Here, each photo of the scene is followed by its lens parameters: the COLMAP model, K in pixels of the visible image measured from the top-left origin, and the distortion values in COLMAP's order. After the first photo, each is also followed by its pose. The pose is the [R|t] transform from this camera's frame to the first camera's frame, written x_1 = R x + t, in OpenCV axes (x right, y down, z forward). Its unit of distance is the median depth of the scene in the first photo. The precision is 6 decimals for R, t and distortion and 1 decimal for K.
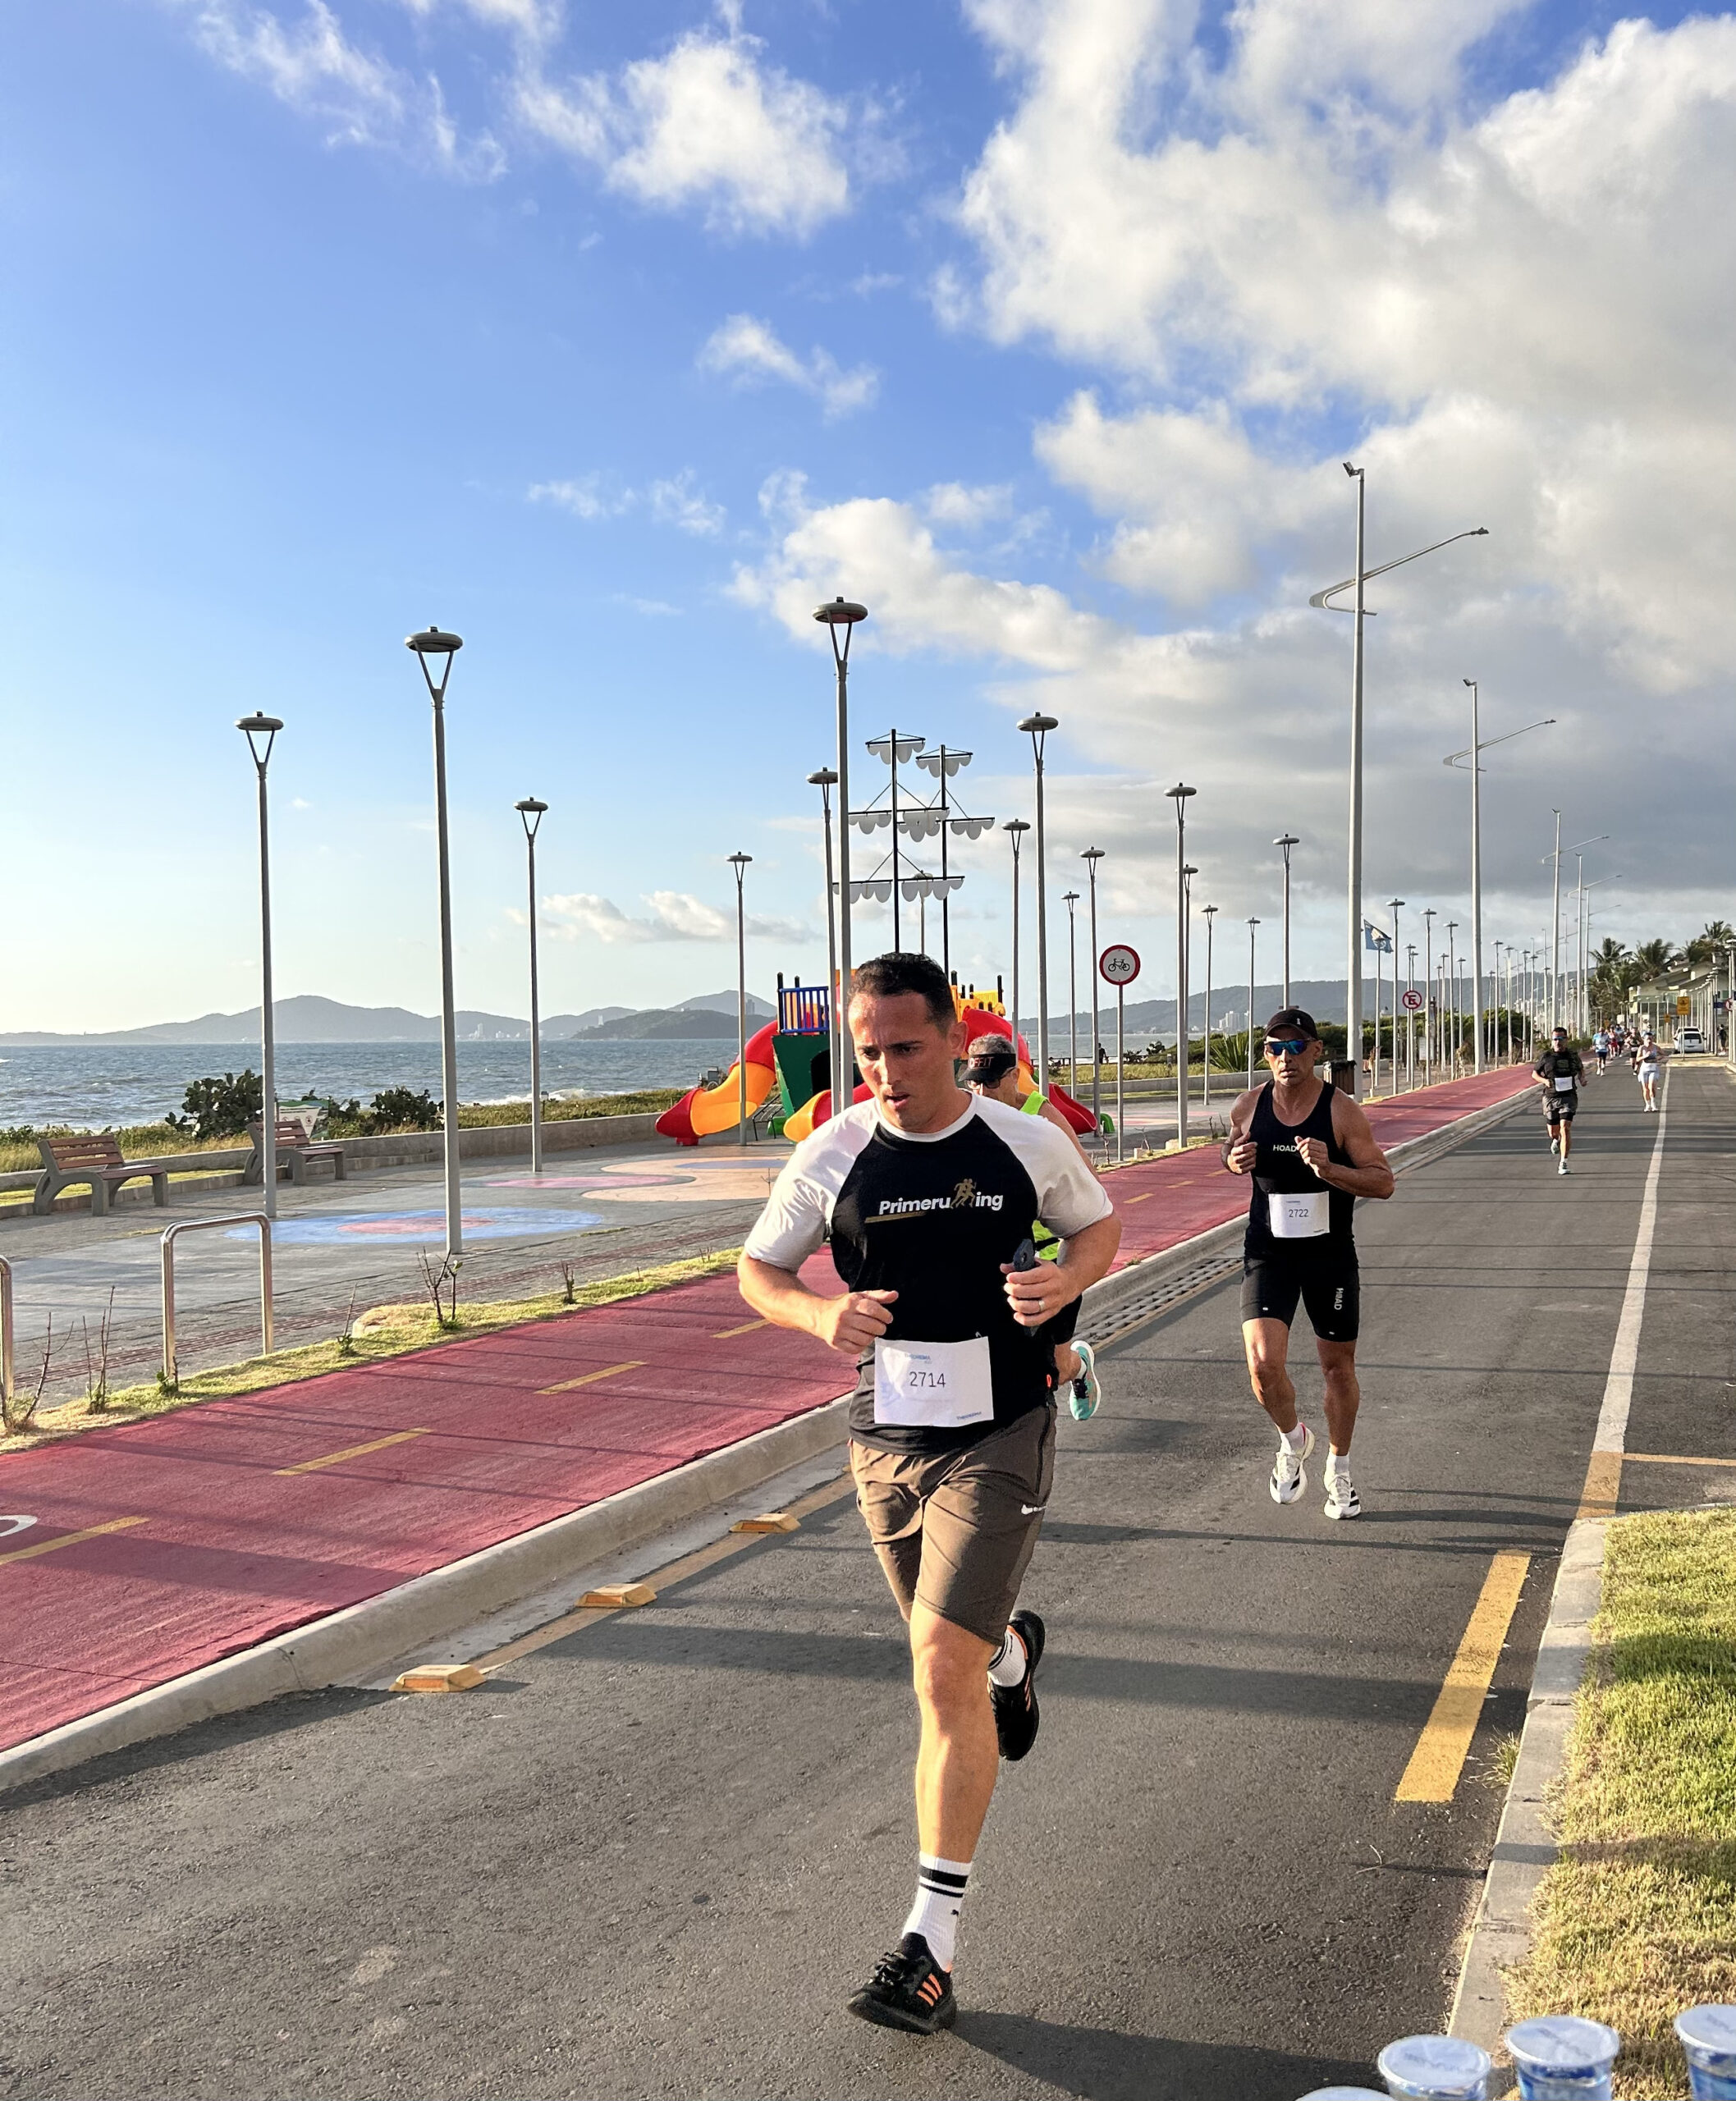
lens RADIAL K [[2056.4, 0, 983.6], [0, 2056.4, 1095.6], [0, 0, 1]] dist [0.156378, -0.464296]
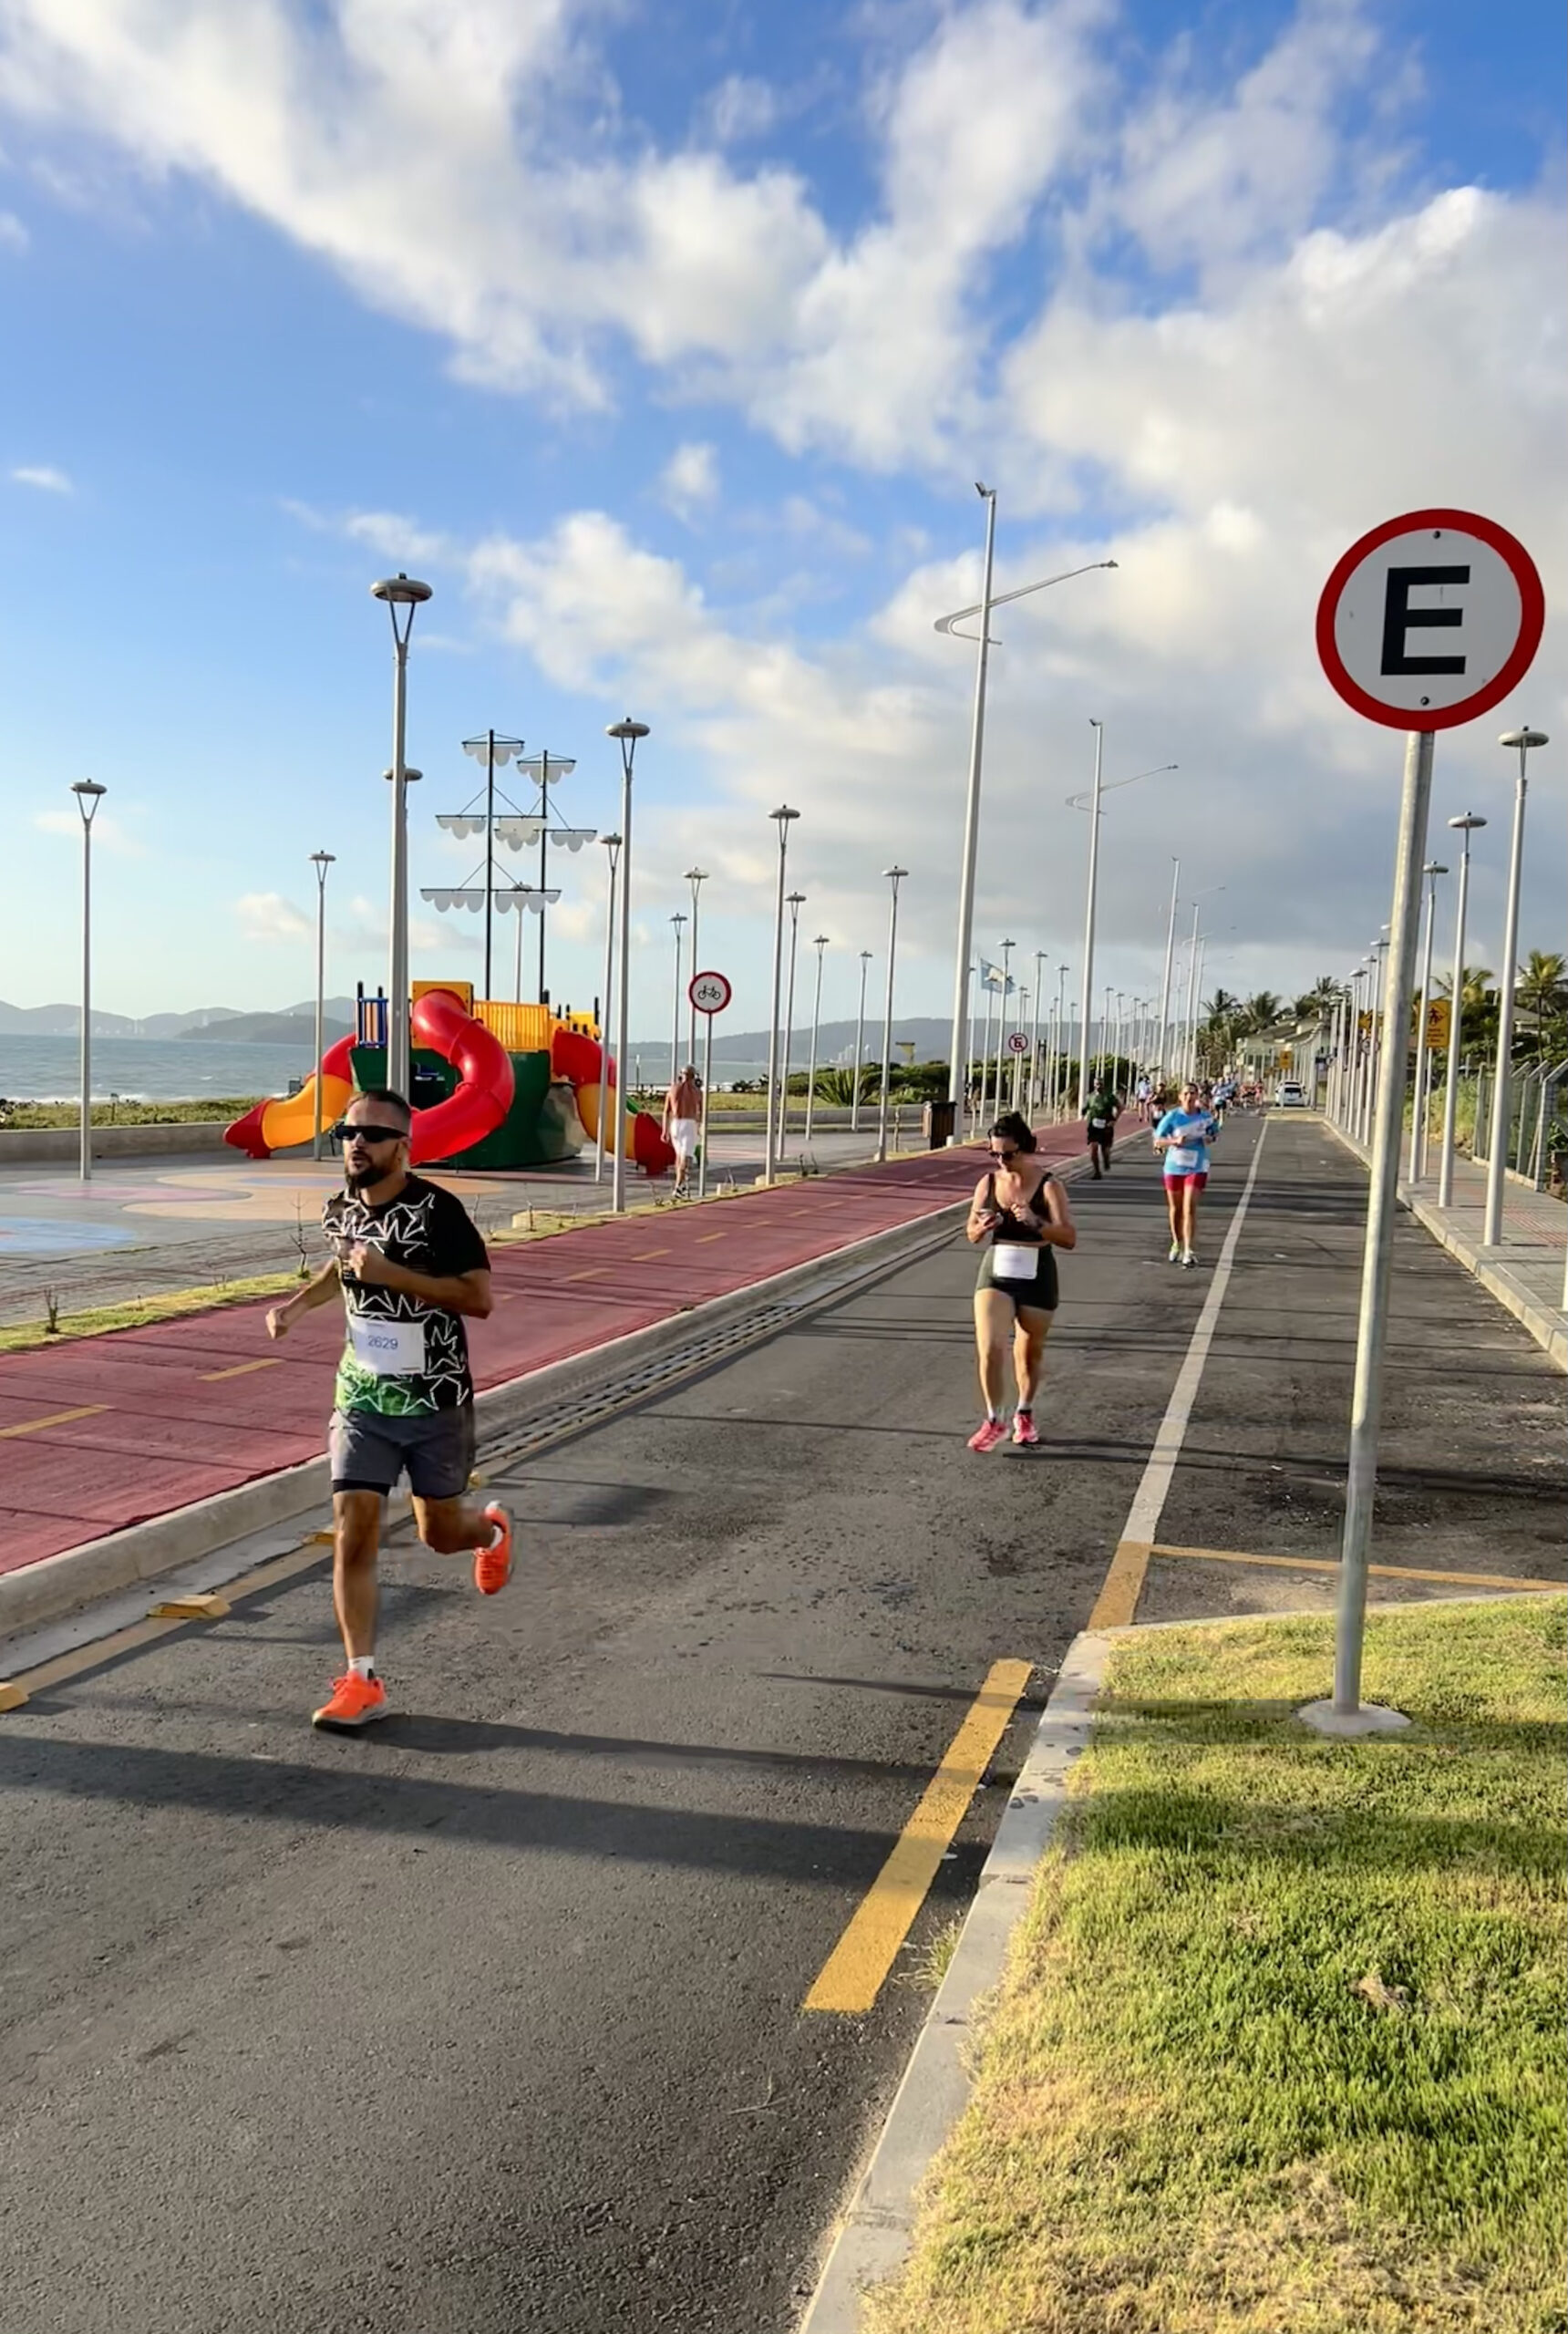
lens RADIAL K [[2016.5, 0, 780.9], [0, 2016.5, 1235.3], [0, 0, 1]] dist [0.119095, -0.247890]
pose [[0.996008, 0.040352, 0.079620, 0.058646], [-0.044916, 0.997398, 0.056388, -0.009490], [-0.077138, -0.059739, 0.995229, 0.106999]]
